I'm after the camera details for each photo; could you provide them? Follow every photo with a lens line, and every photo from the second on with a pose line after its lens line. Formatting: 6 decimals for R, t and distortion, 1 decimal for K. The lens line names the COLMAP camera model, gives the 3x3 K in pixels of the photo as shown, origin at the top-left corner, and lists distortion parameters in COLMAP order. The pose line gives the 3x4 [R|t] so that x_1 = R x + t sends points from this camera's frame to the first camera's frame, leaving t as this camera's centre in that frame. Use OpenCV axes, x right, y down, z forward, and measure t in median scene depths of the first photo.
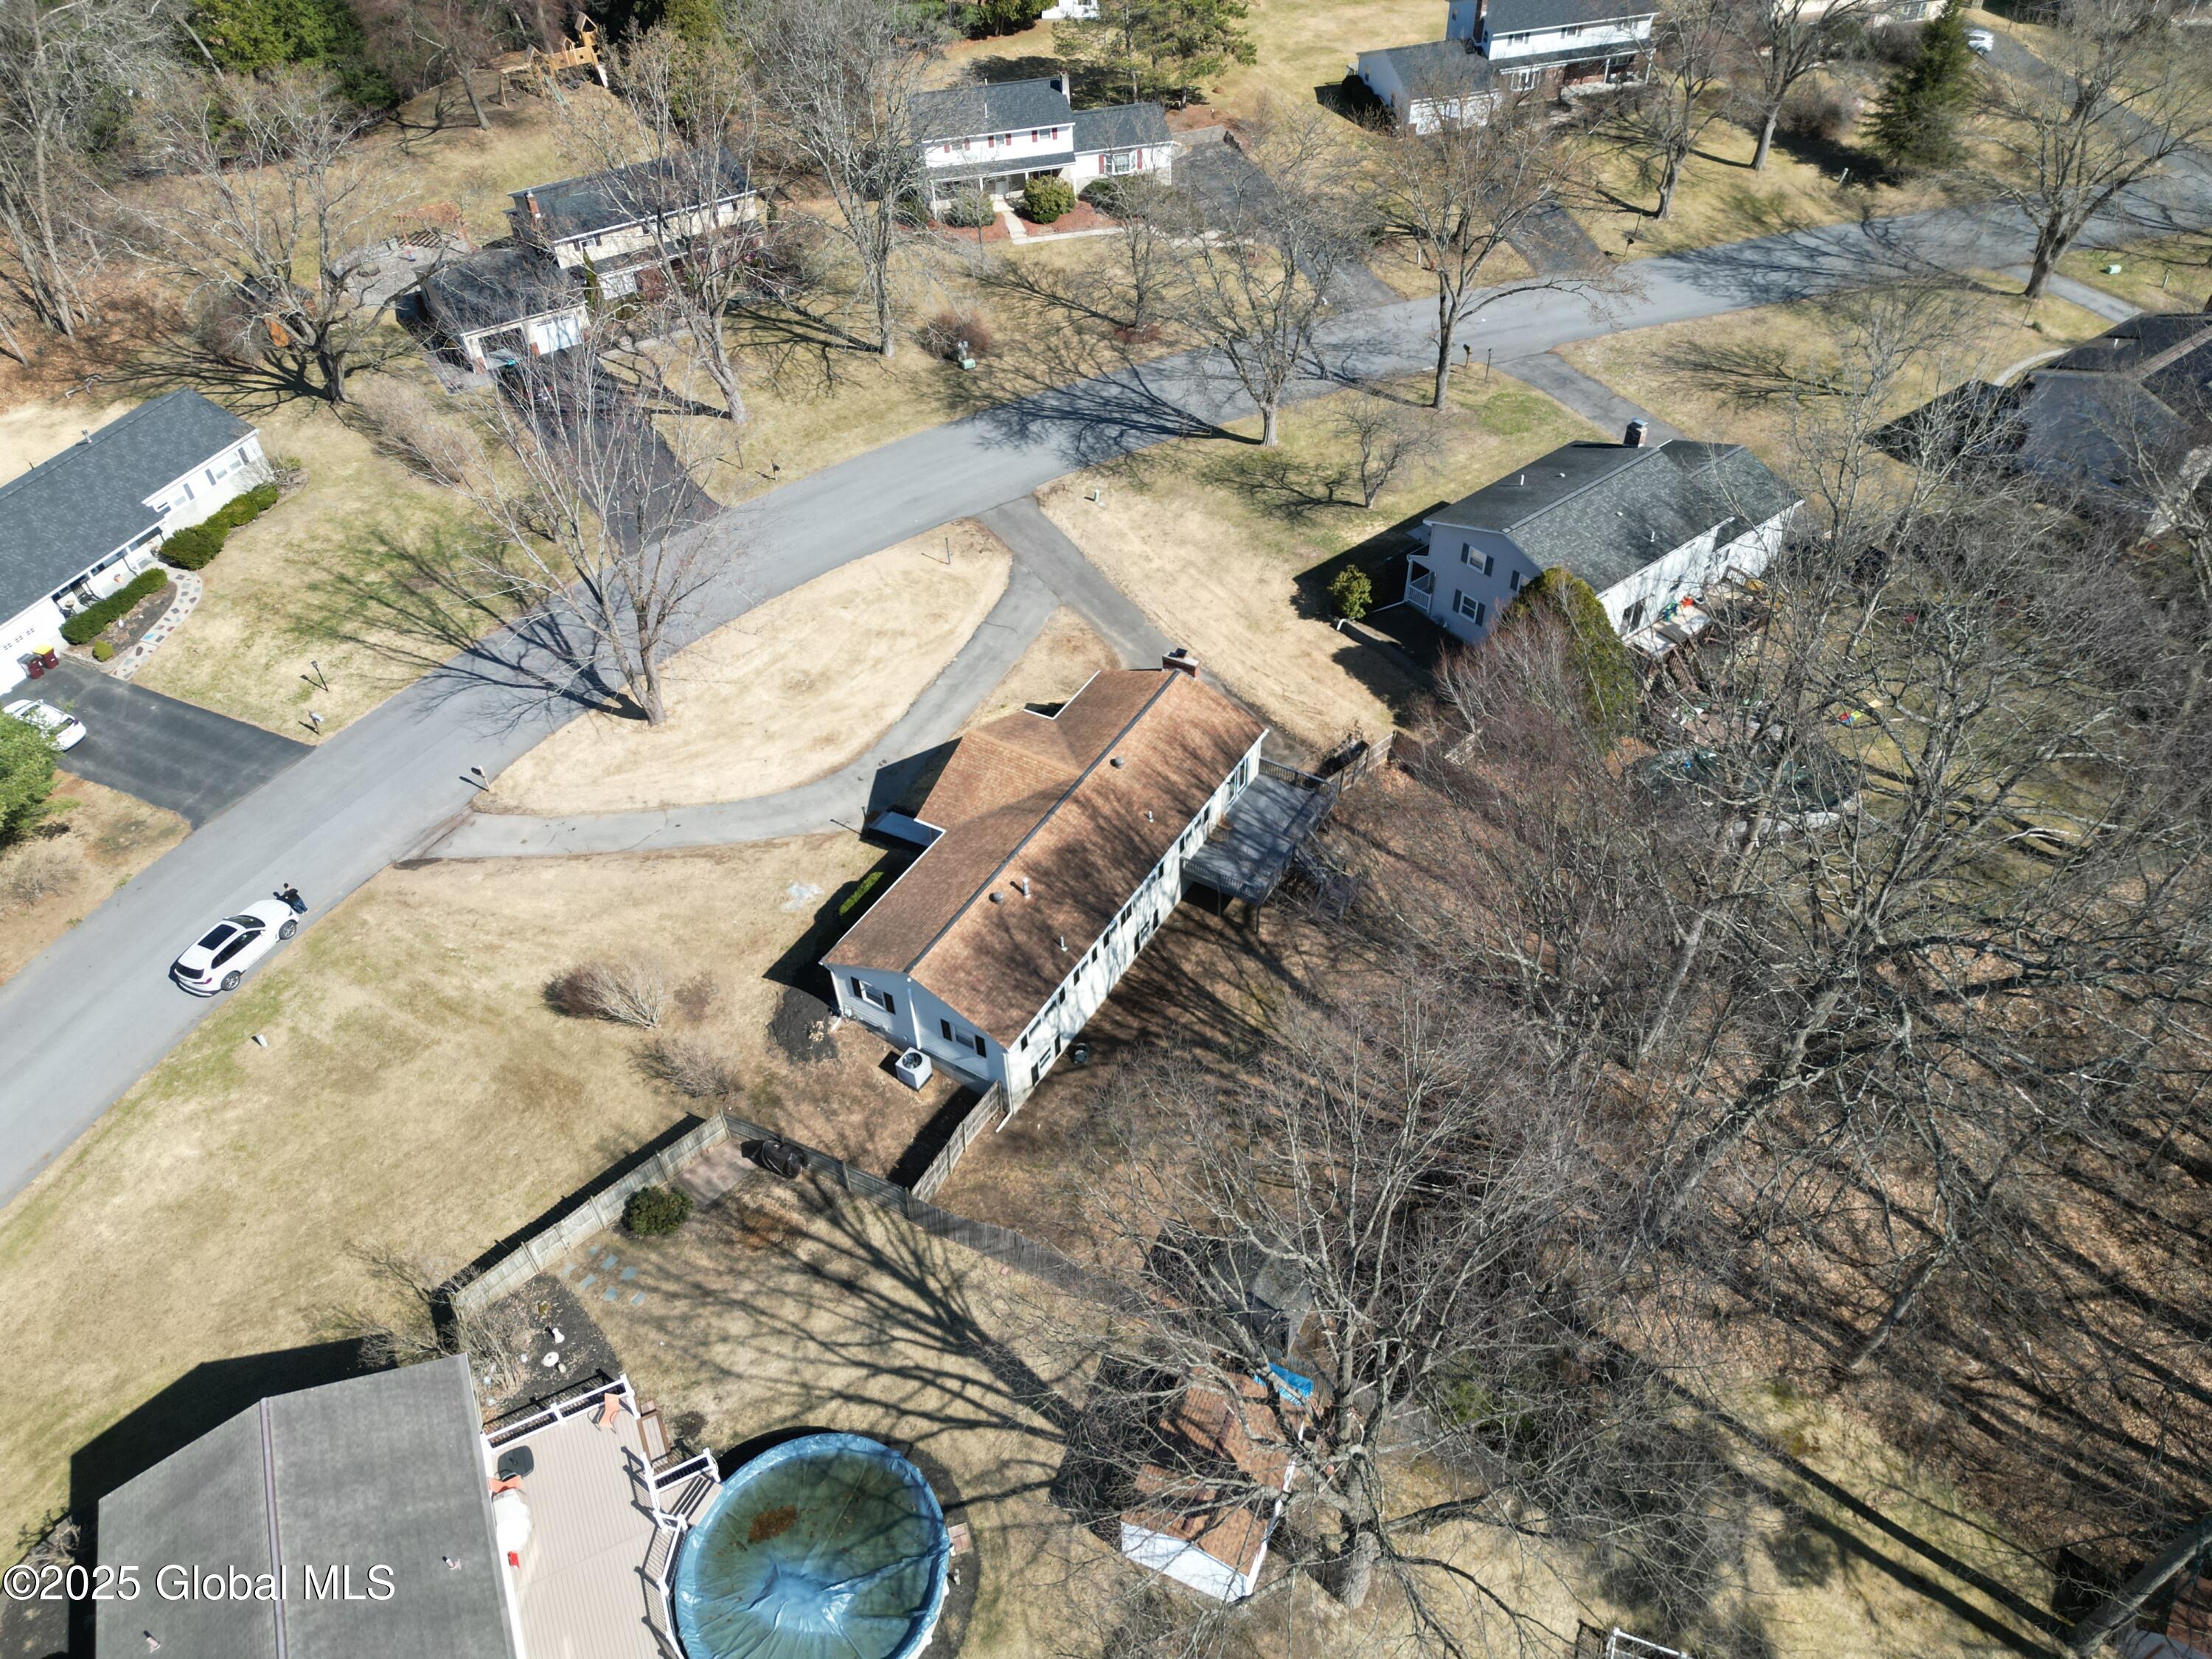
lens RADIAL K [[1542.1, 0, 1116.0], [0, 1542.1, 823.4], [0, 0, 1]] dist [0.054745, -0.046233]
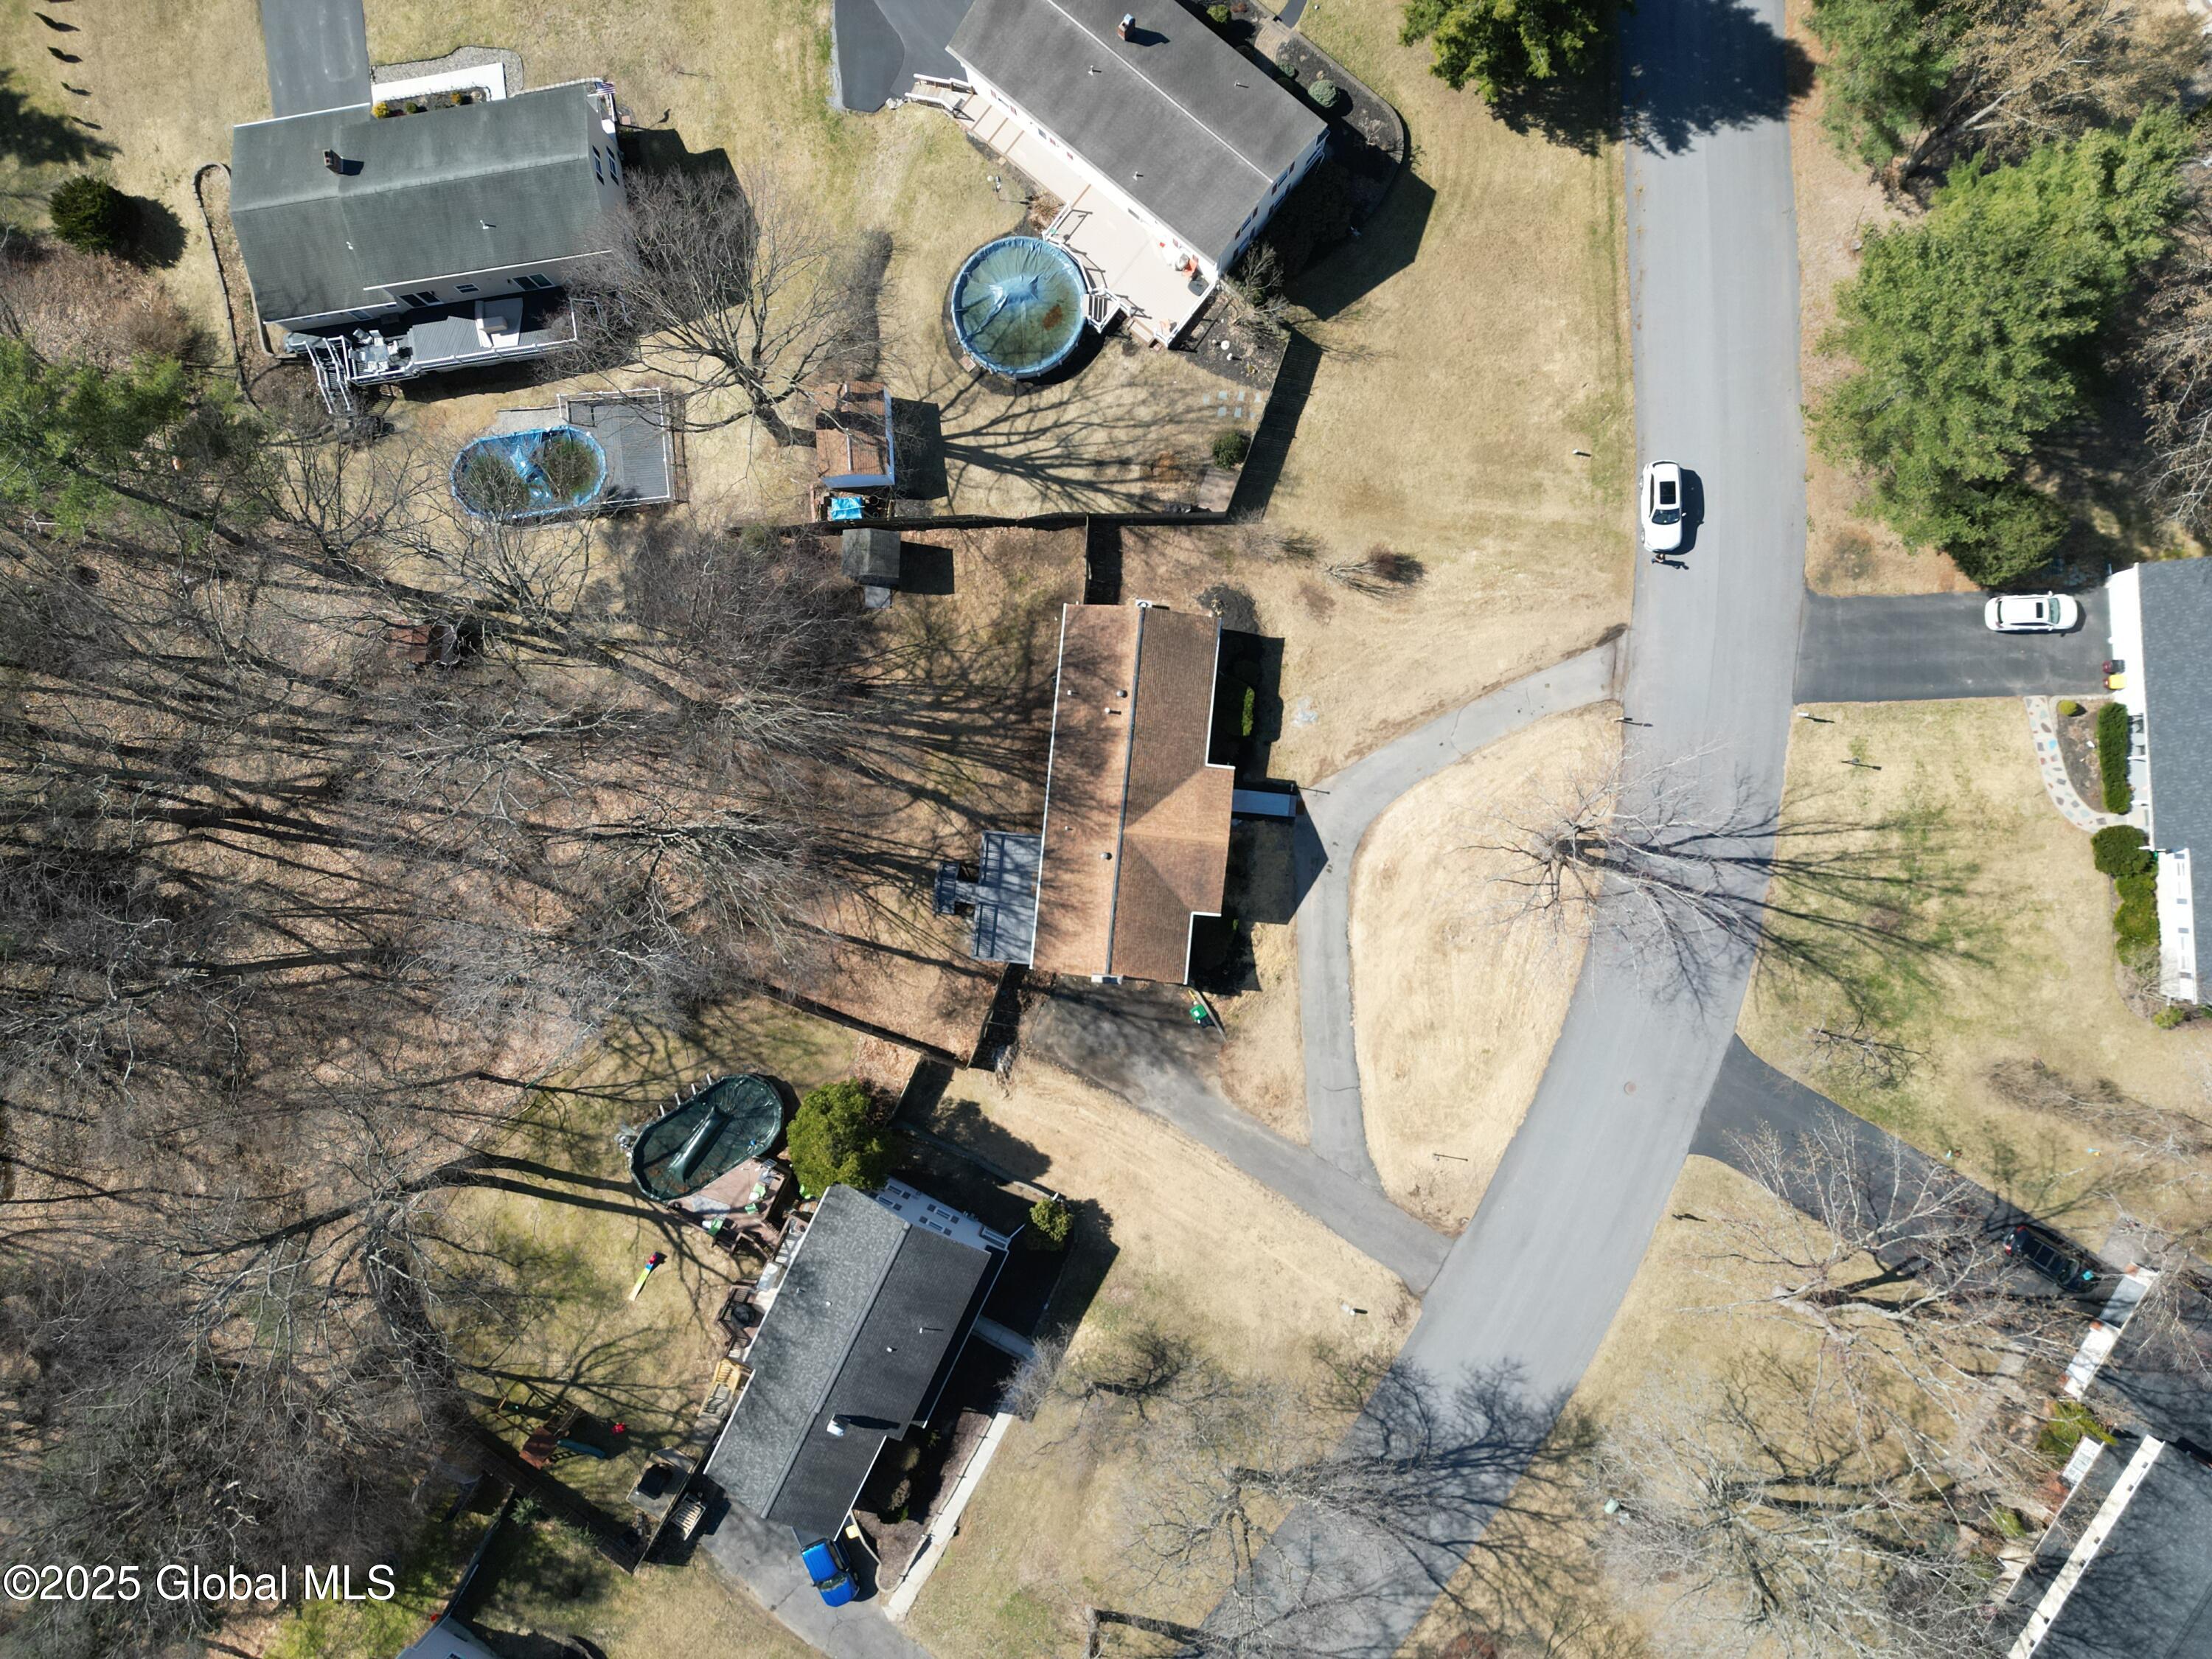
lens RADIAL K [[1543.3, 0, 1096.0], [0, 1543.3, 833.0], [0, 0, 1]] dist [0.082129, -0.093838]
pose [[-0.900190, 0.430256, 0.067366, -0.081085], [-0.249416, -0.636152, 0.730139, -0.891182], [0.357001, 0.640461, 0.679970, 0.076496]]
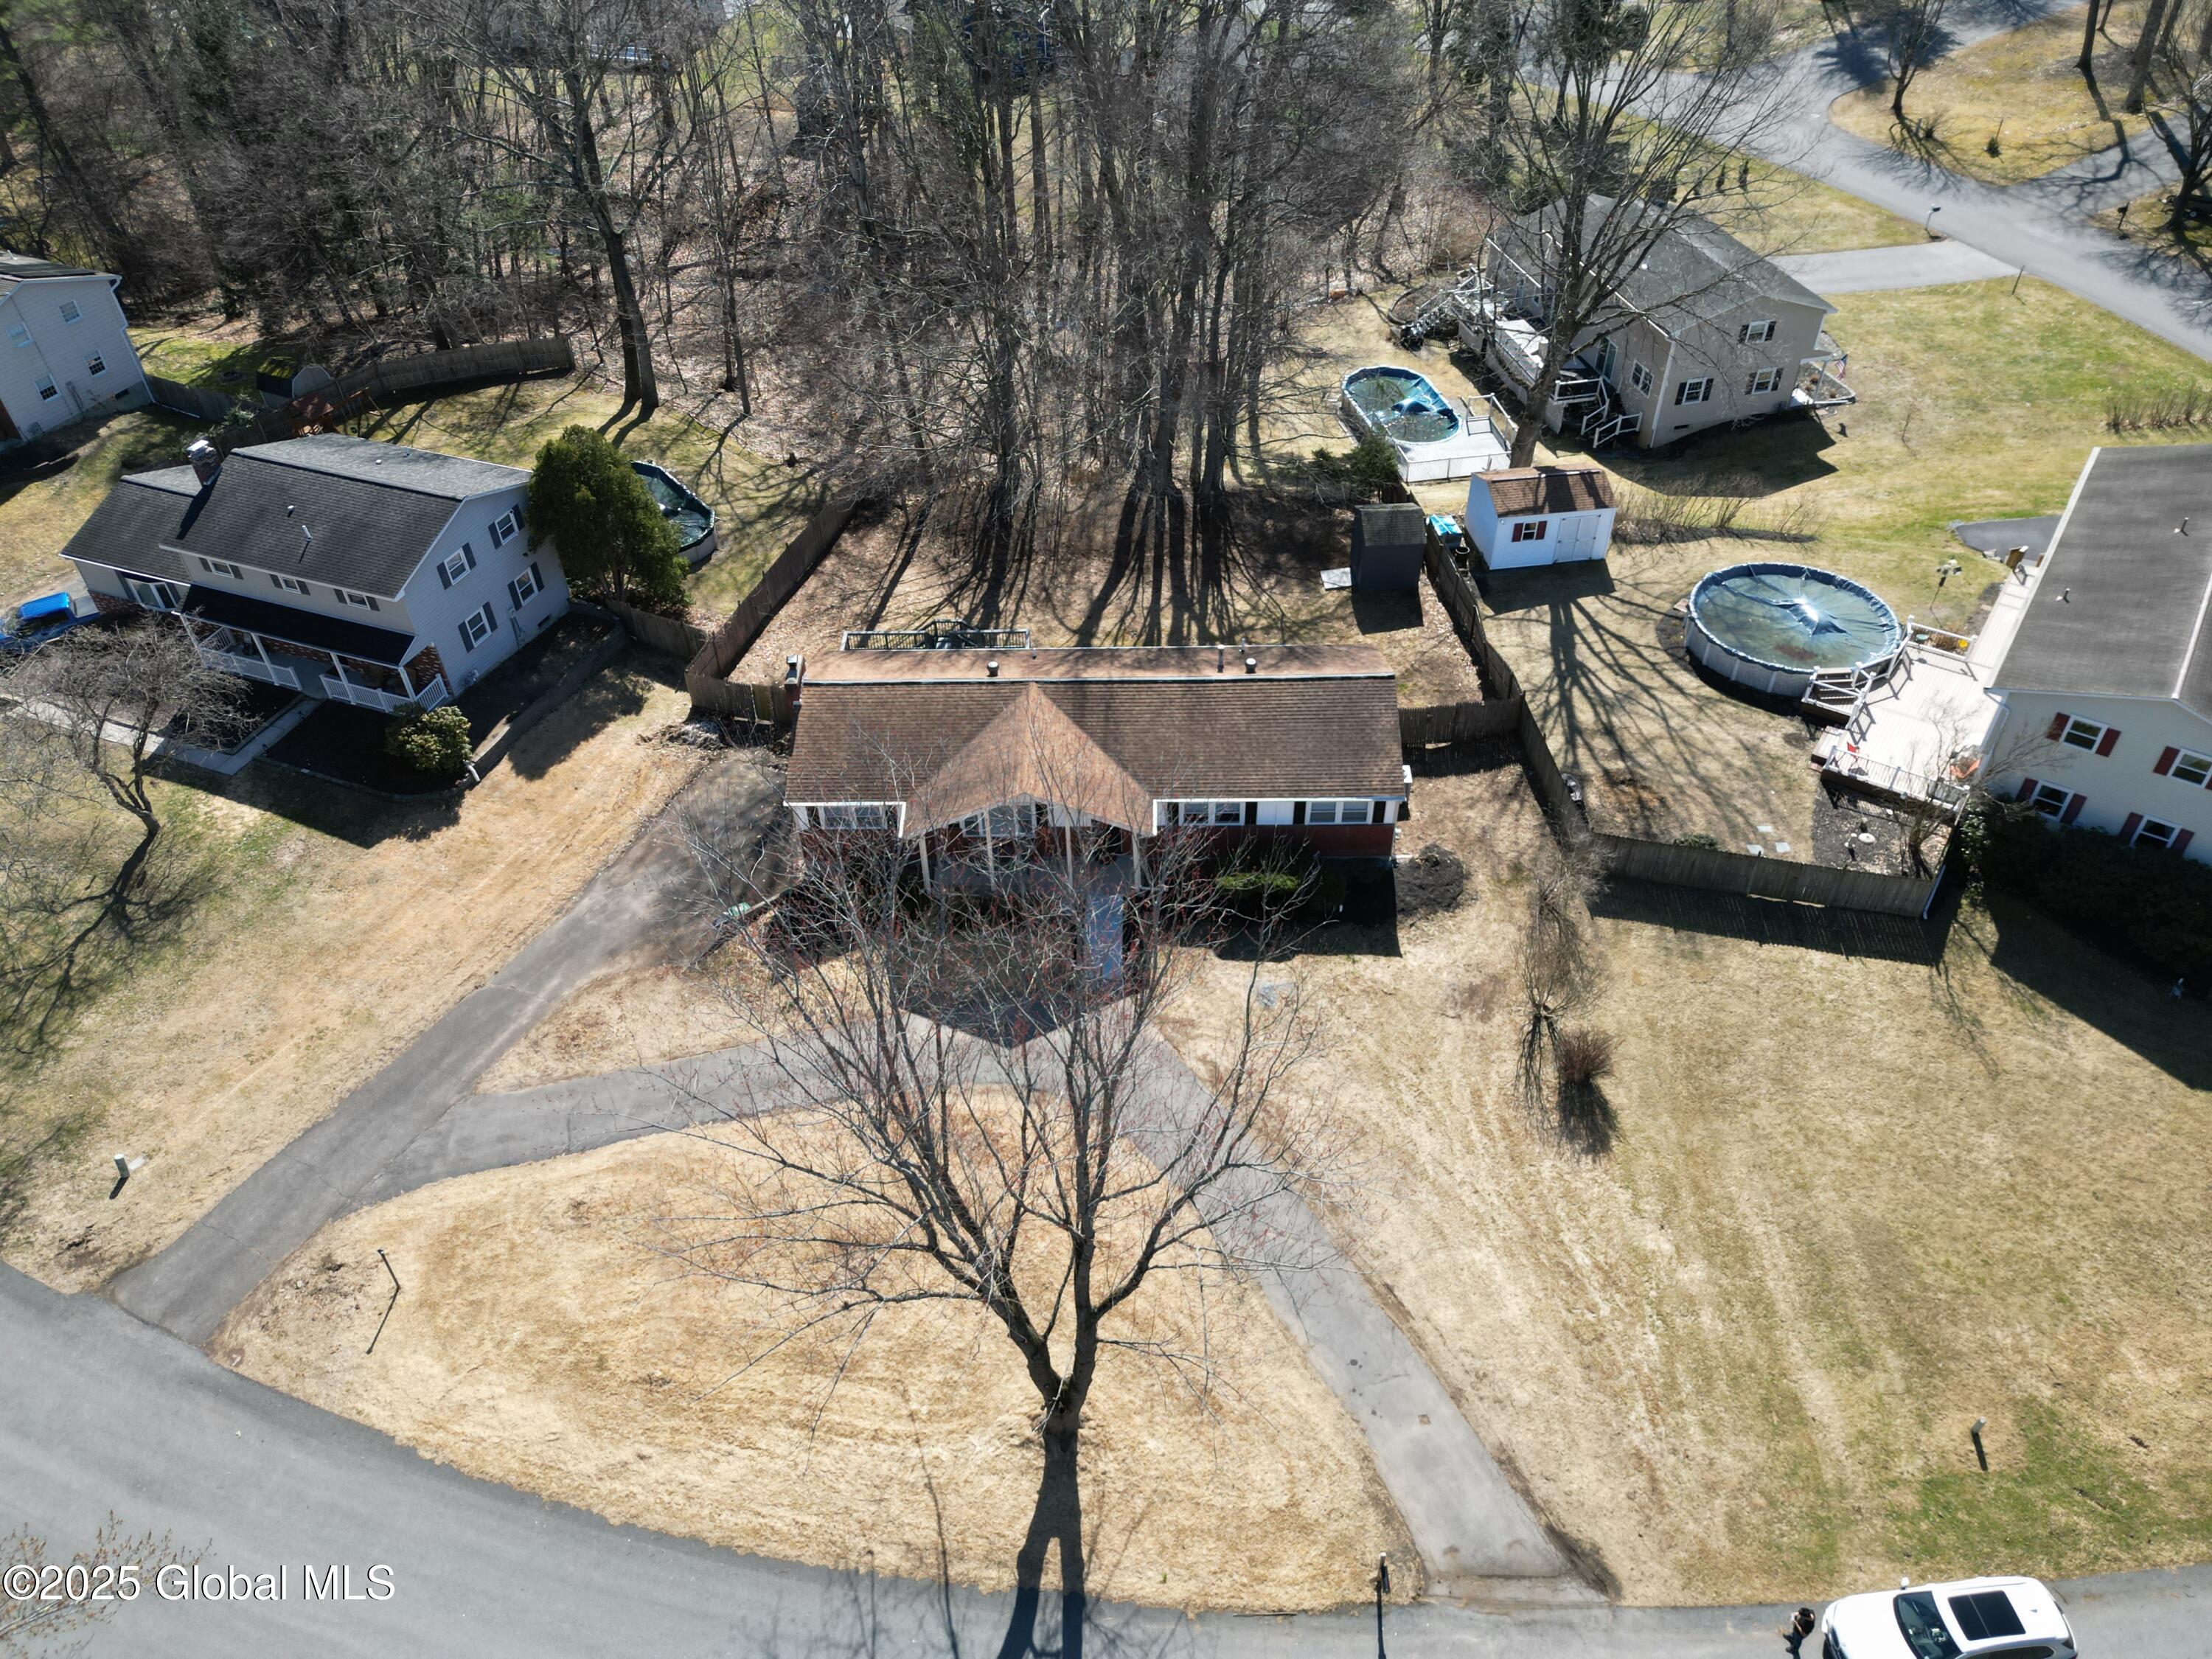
lens RADIAL K [[1543.3, 0, 1096.0], [0, 1543.3, 833.0], [0, 0, 1]] dist [0.082129, -0.093838]
pose [[-0.497661, -0.546074, 0.673897, -0.575712], [0.628040, 0.309013, 0.714196, -0.518851], [-0.598247, 0.778662, 0.189173, 0.791014]]
